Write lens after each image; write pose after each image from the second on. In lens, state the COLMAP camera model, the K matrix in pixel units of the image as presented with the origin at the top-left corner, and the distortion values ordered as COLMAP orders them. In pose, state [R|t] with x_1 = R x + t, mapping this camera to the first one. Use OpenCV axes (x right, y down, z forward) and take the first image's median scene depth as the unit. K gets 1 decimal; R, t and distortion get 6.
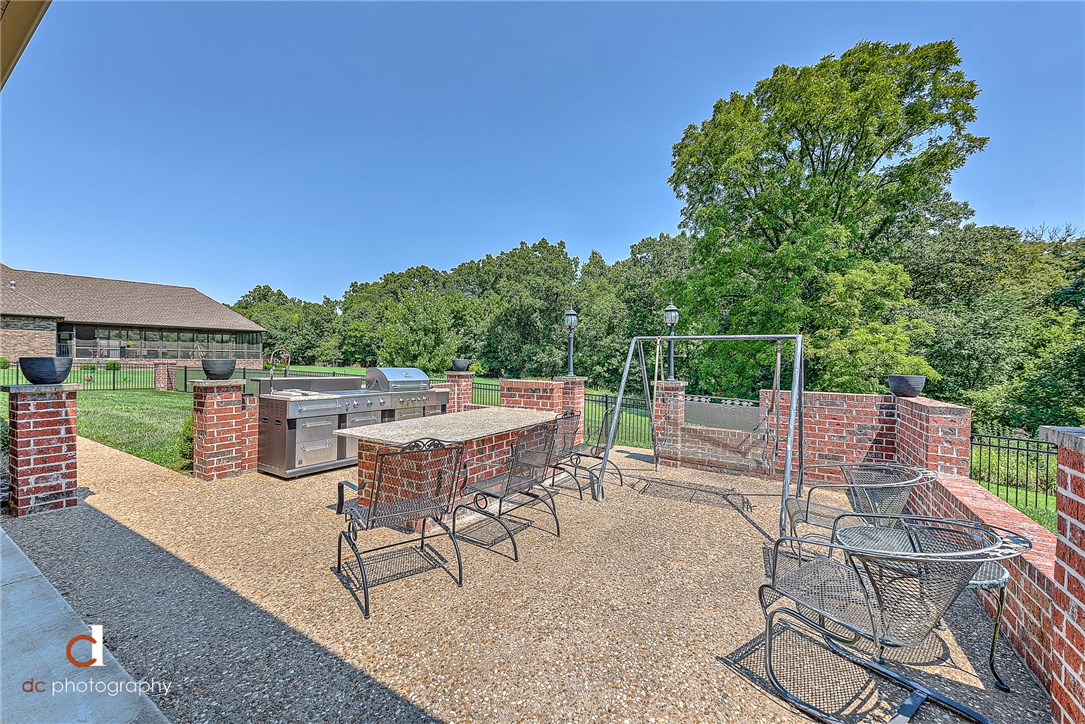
lens RADIAL K [[424.2, 0, 542.5], [0, 424.2, 362.0], [0, 0, 1]] dist [-0.000982, -0.000068]
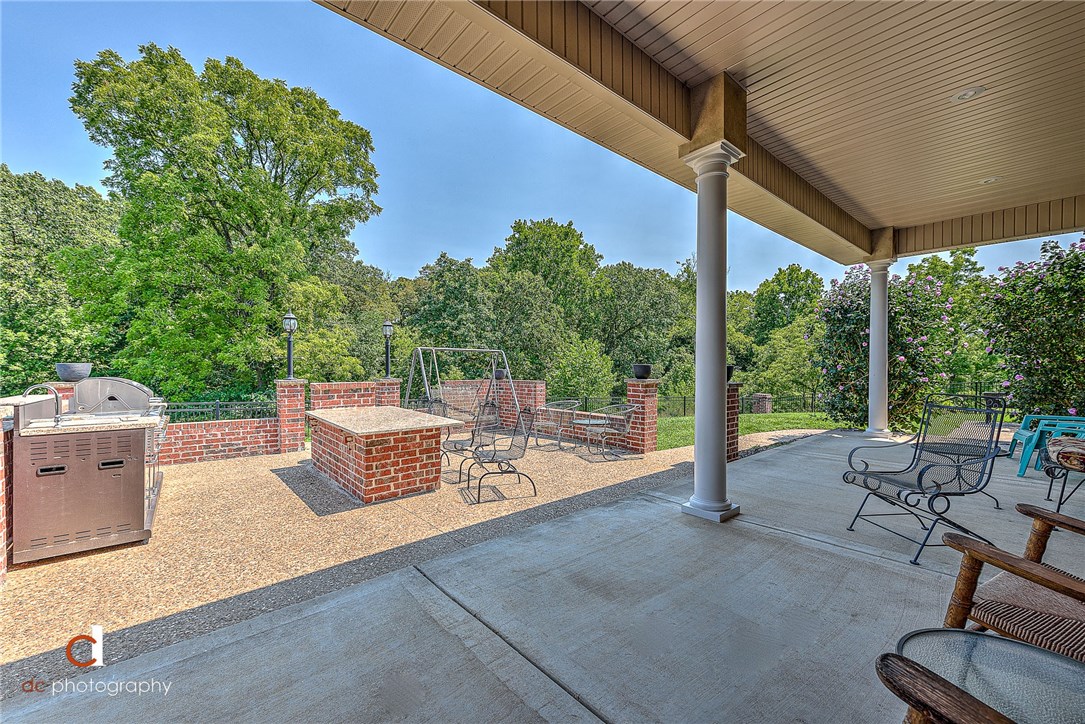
lens RADIAL K [[431.6, 0, 542.5], [0, 431.6, 362.0], [0, 0, 1]] dist [0.001793, 0.000226]
pose [[0.285525, -0.003641, 0.958364, -0.220678], [-0.001570, 0.999990, 0.004267, -0.003782], [-0.958370, -0.002723, 0.285517, 0.036135]]
